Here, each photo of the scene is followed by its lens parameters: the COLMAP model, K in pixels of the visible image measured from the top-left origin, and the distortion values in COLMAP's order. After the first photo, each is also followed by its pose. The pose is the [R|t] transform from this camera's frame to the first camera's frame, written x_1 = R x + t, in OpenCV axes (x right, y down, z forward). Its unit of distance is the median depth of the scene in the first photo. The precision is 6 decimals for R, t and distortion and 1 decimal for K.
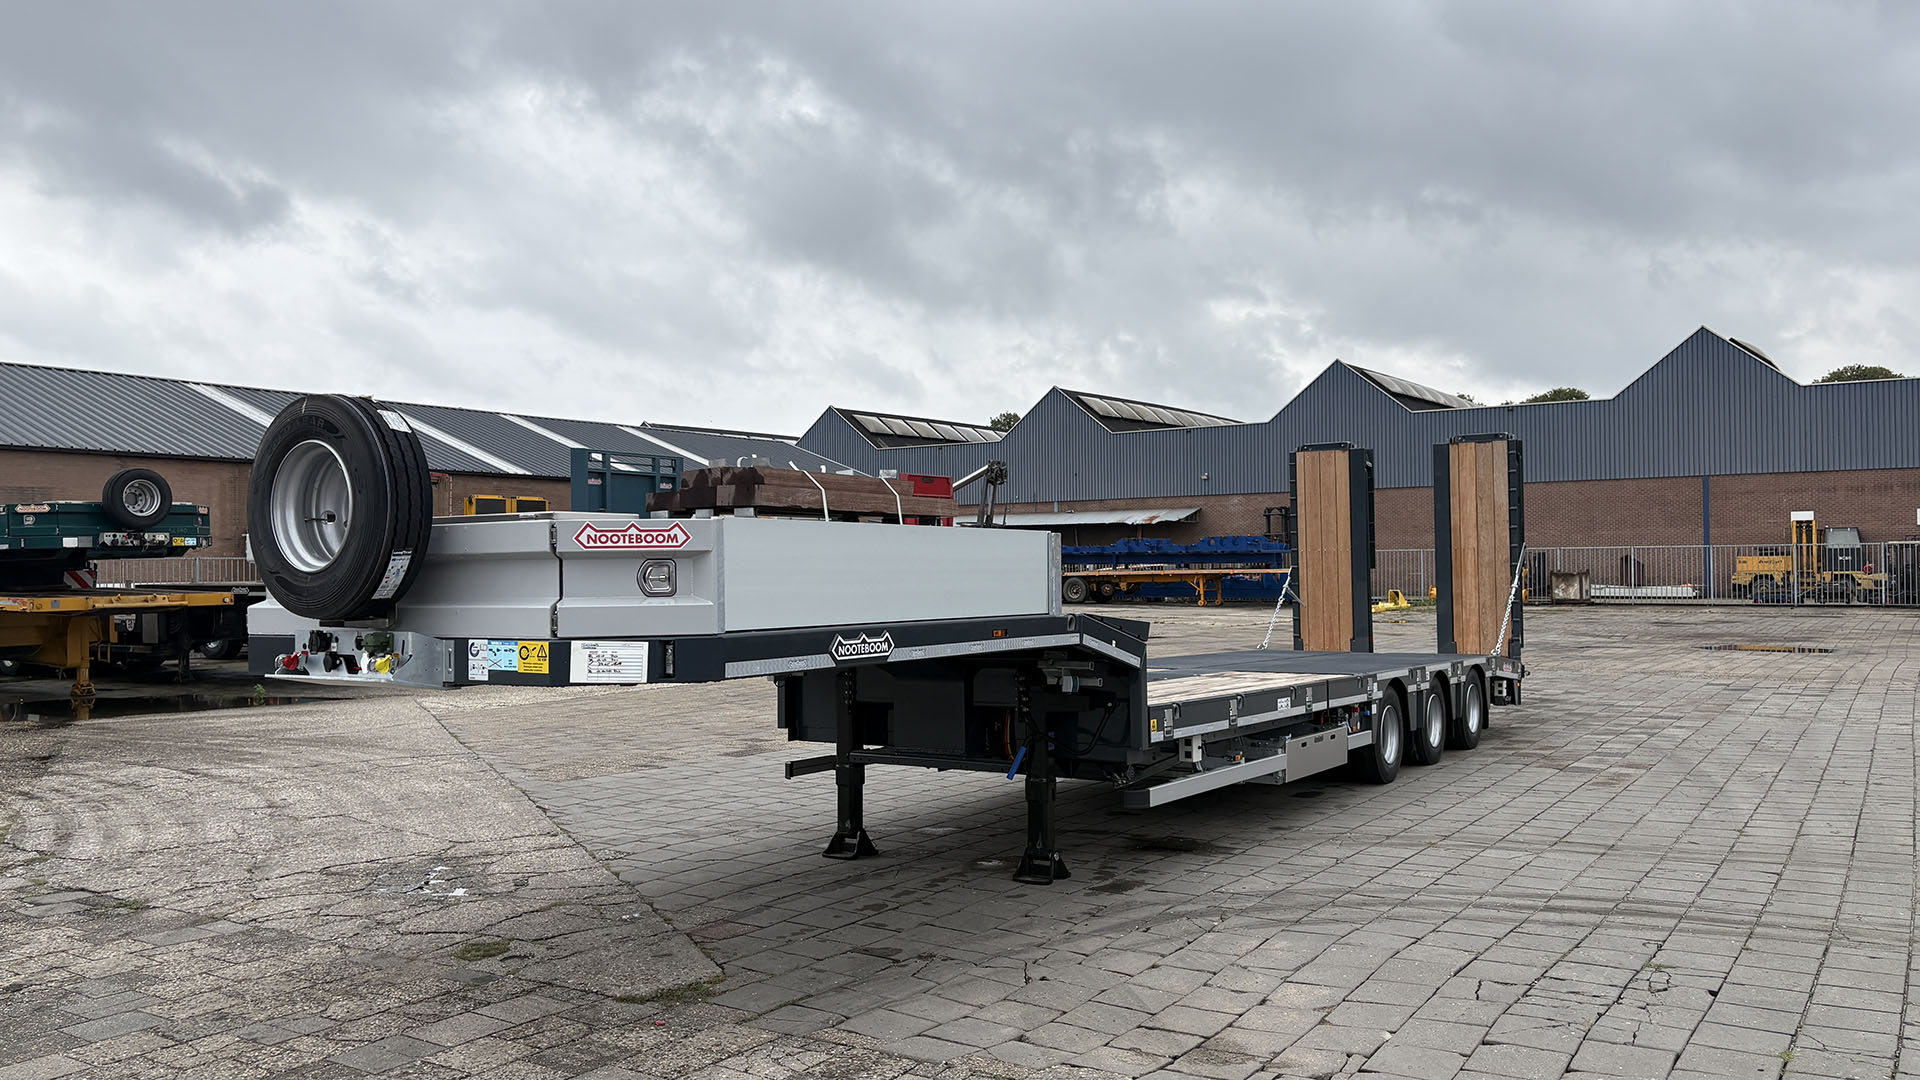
lens RADIAL K [[1436.6, 0, 960.6], [0, 1436.6, 554.9], [0, 0, 1]] dist [0.063762, -0.056709]
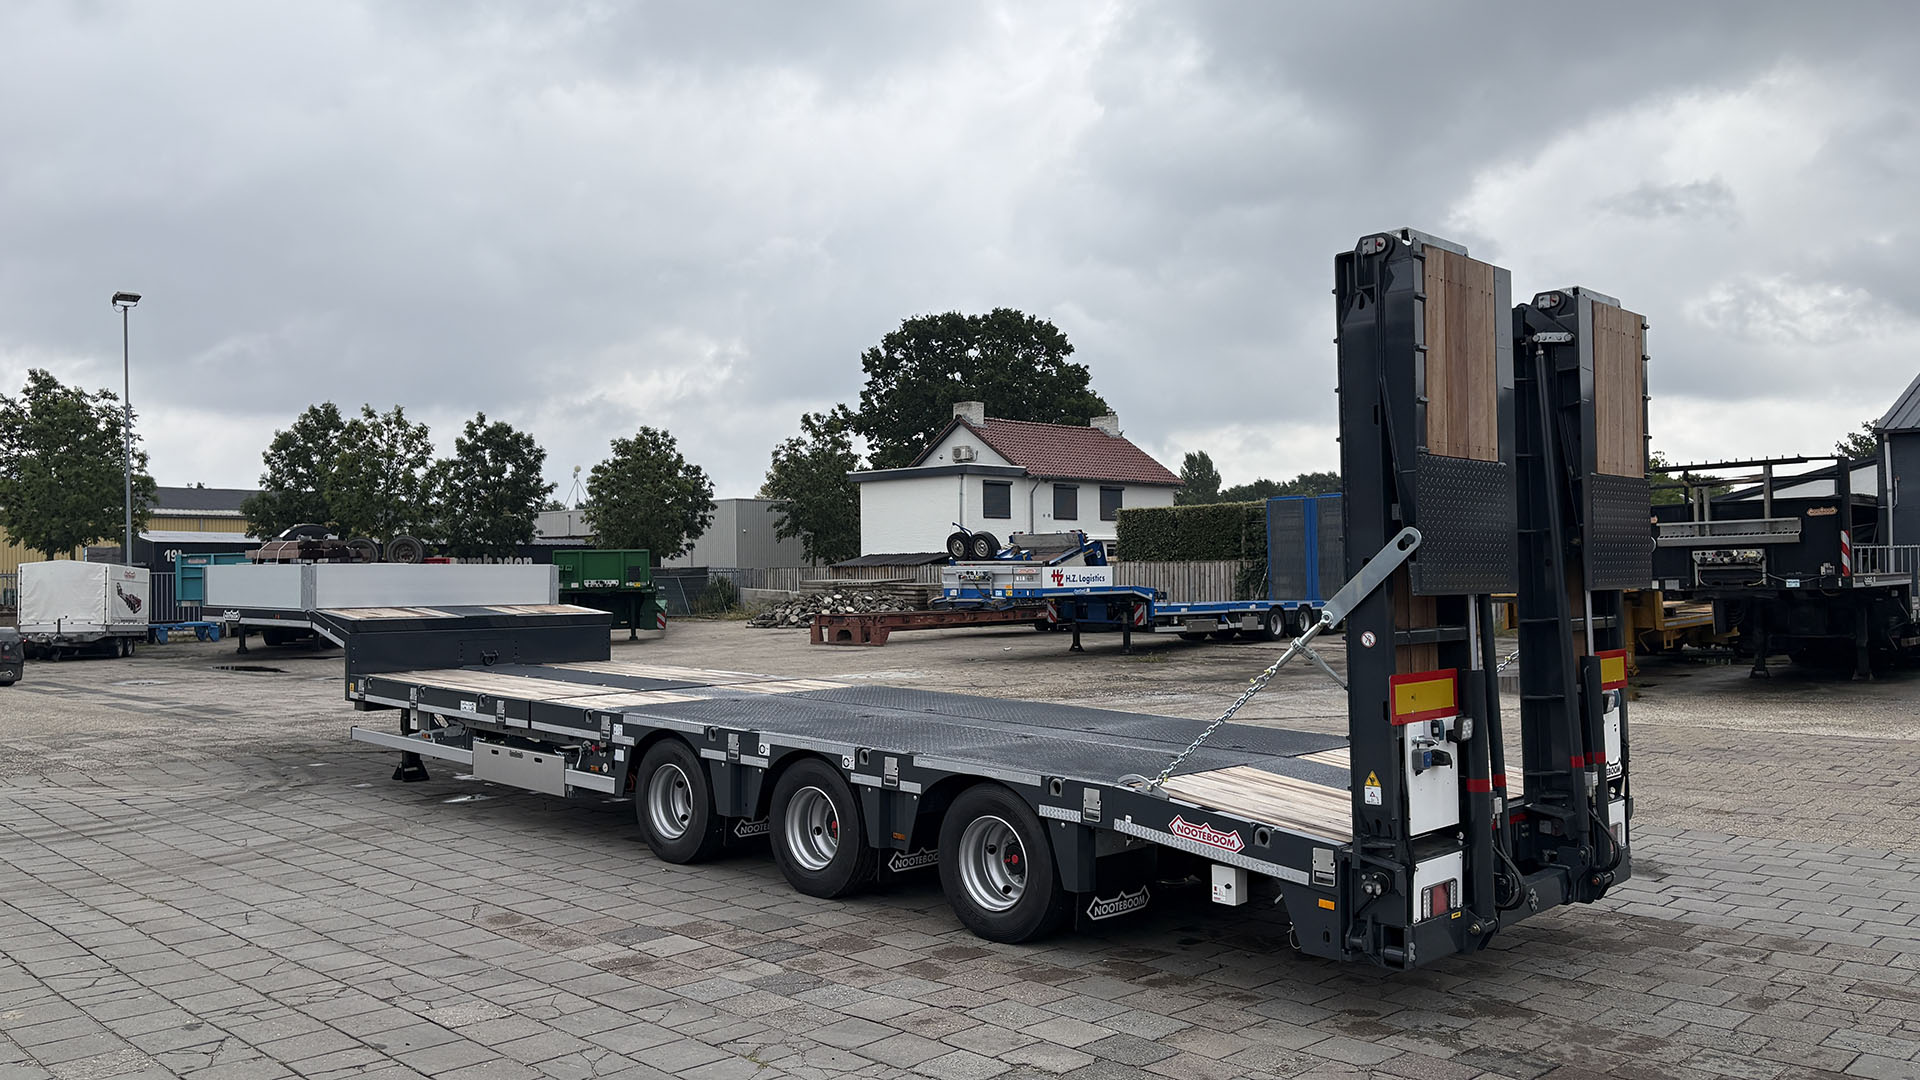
lens RADIAL K [[1436.6, 0, 973.5], [0, 1436.6, 525.8], [0, 0, 1]] dist [0.063762, -0.056709]
pose [[-0.190901, -0.019118, -0.981423, 0.590047], [0.021022, 0.999501, -0.023559, -0.001484], [0.981384, -0.025129, -0.190404, 0.749917]]
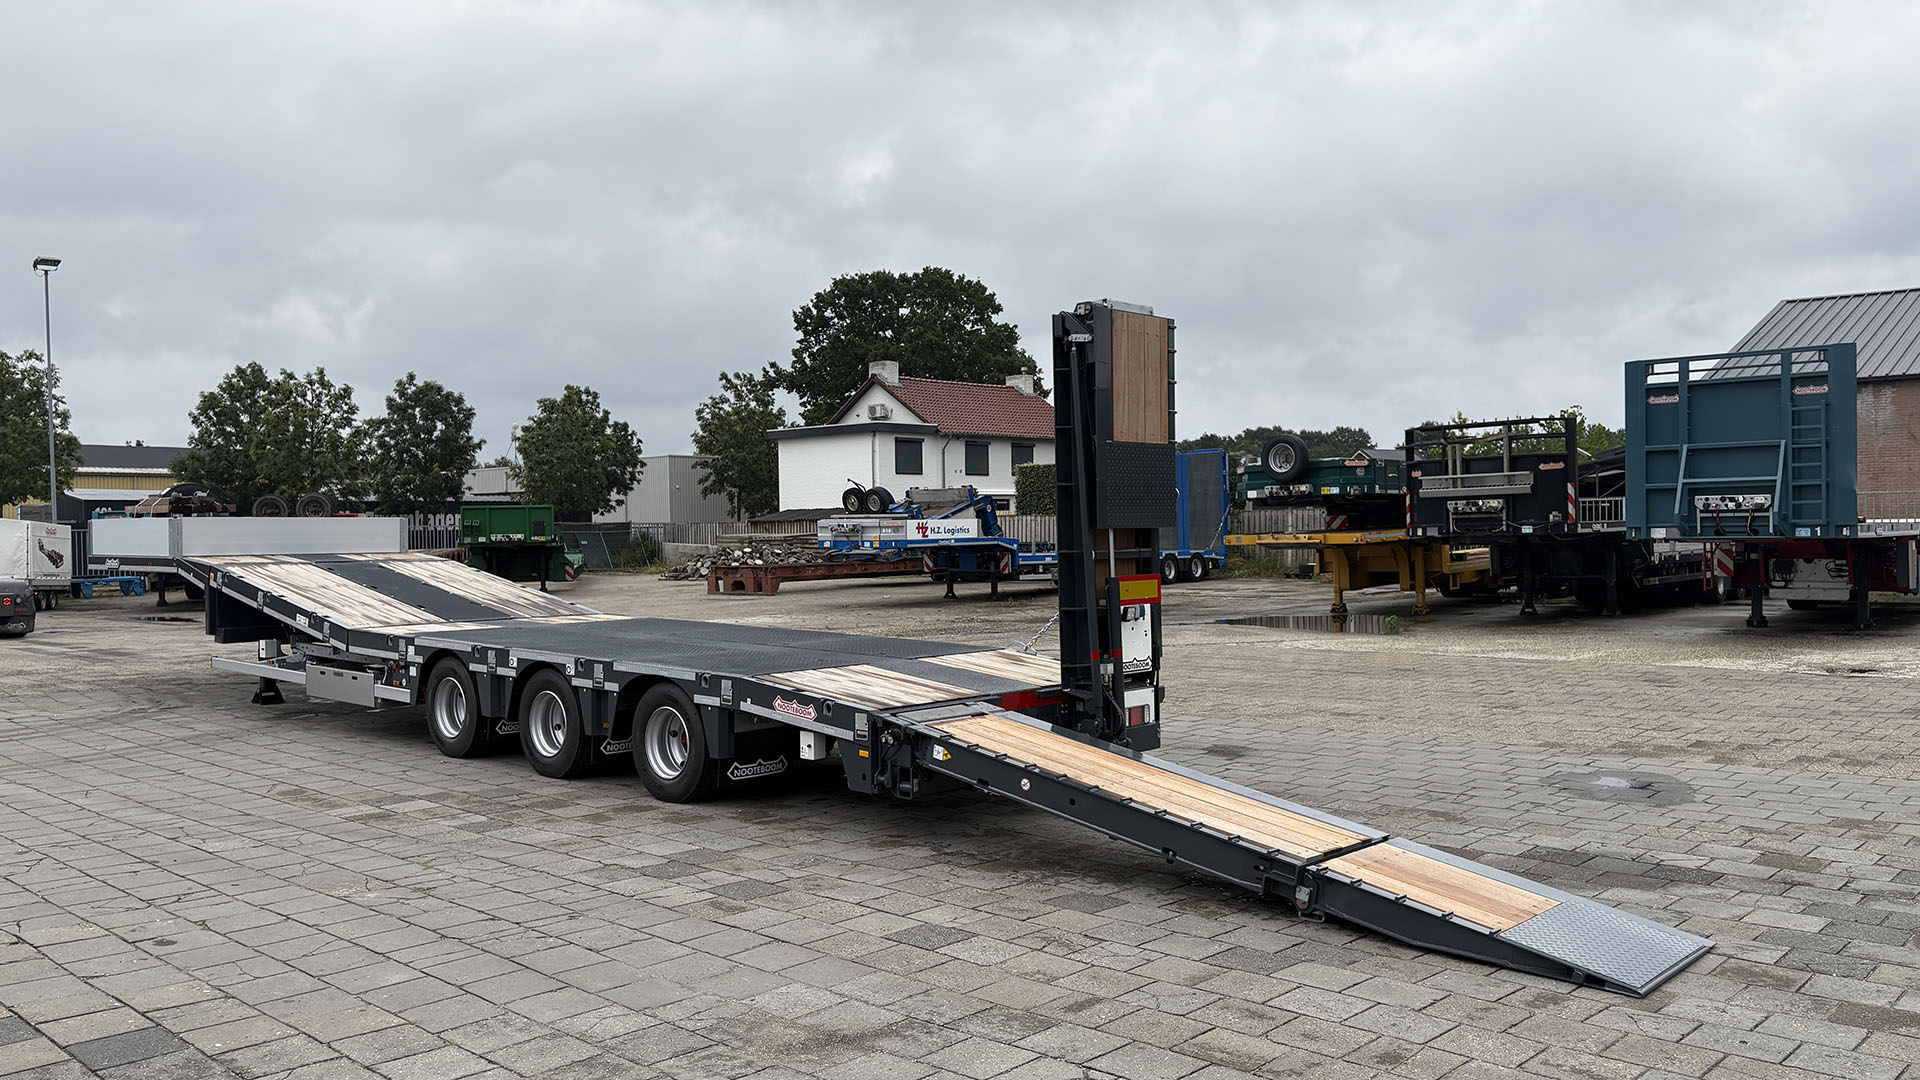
lens RADIAL K [[1436.6, 0, 968.9], [0, 1436.6, 515.8], [0, 0, 1]] dist [0.063762, -0.056709]
pose [[-0.165441, 0.005213, -0.986206, 0.677718], [0.025646, 0.999671, 0.000982, 0.002979], [0.985886, -0.025130, -0.165520, 0.857824]]
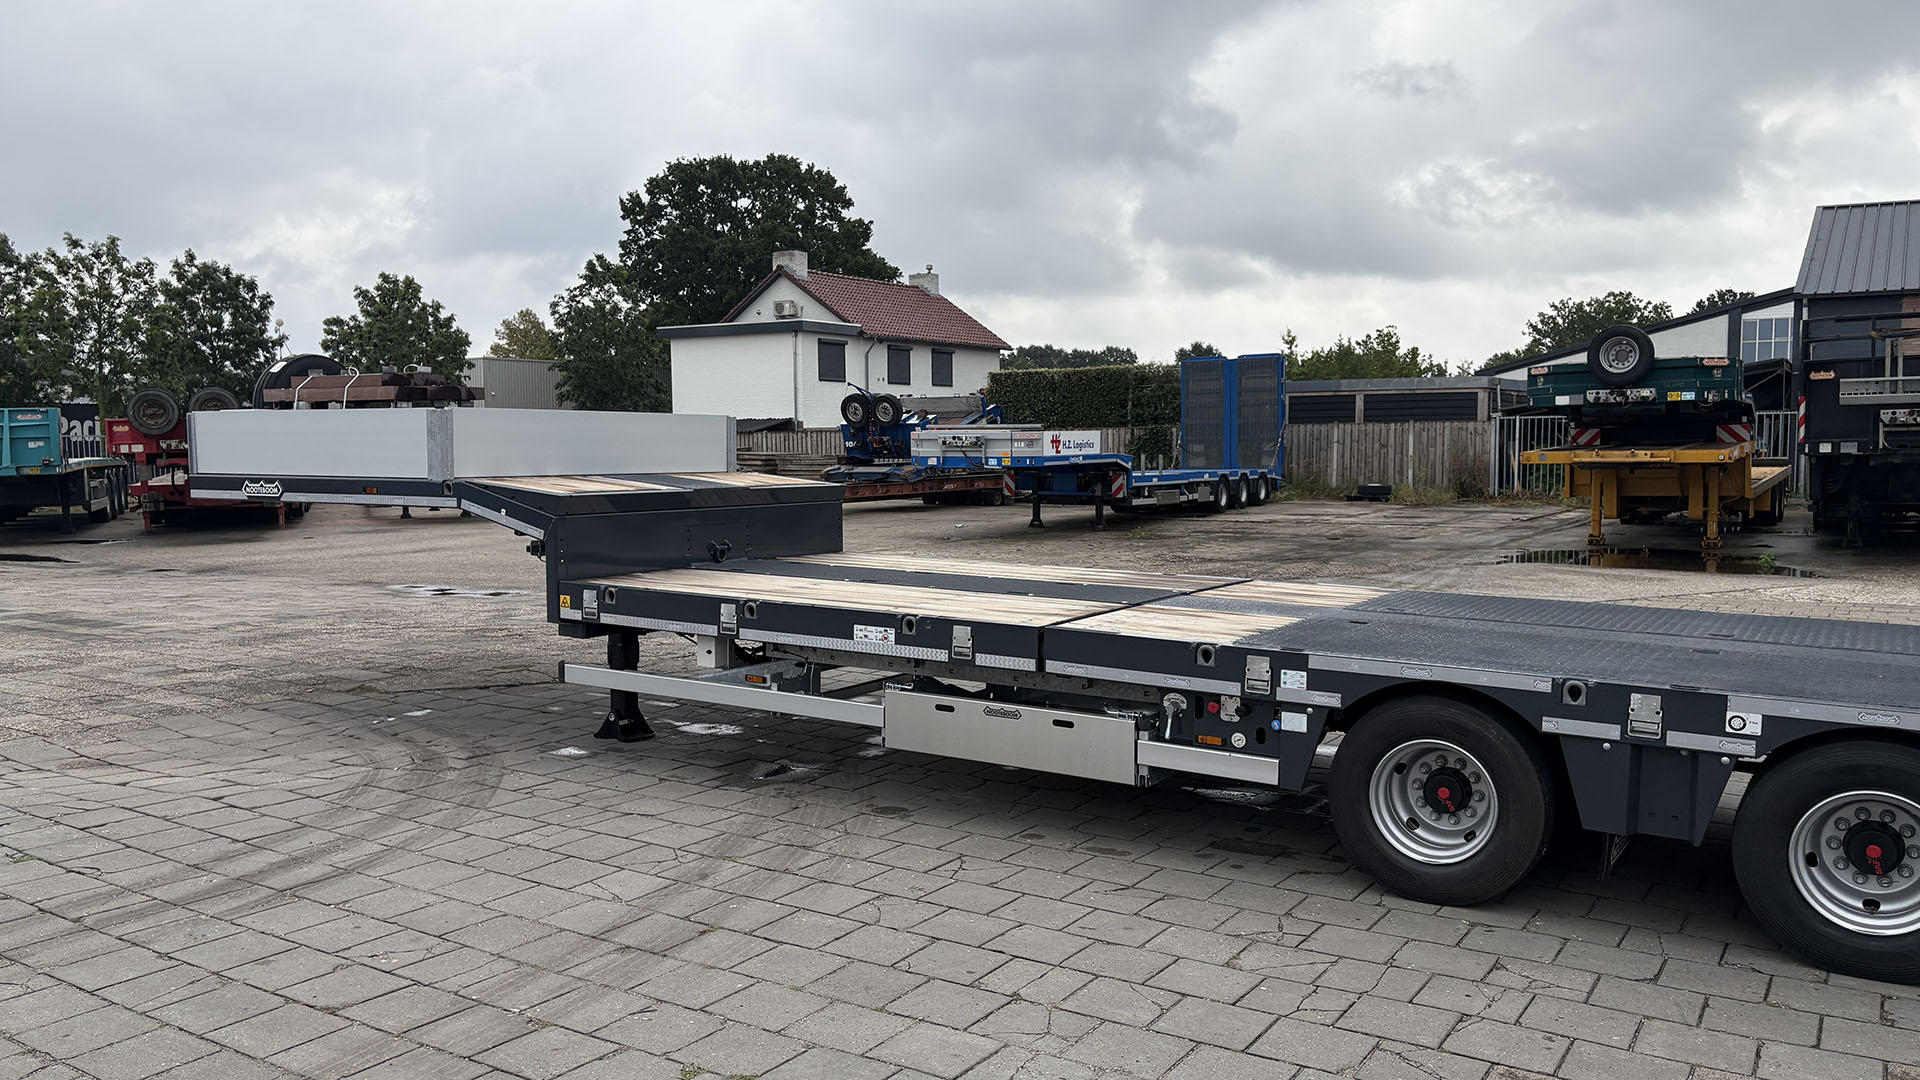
lens RADIAL K [[1436.6, 0, 963.9], [0, 1436.6, 554.9], [0, 0, 1]] dist [0.063762, -0.056709]
pose [[0.006943, 0.089682, -0.995946, 0.427818], [0.016803, 0.995819, 0.089788, 0.001154], [0.999835, -0.017358, 0.005407, 0.485347]]
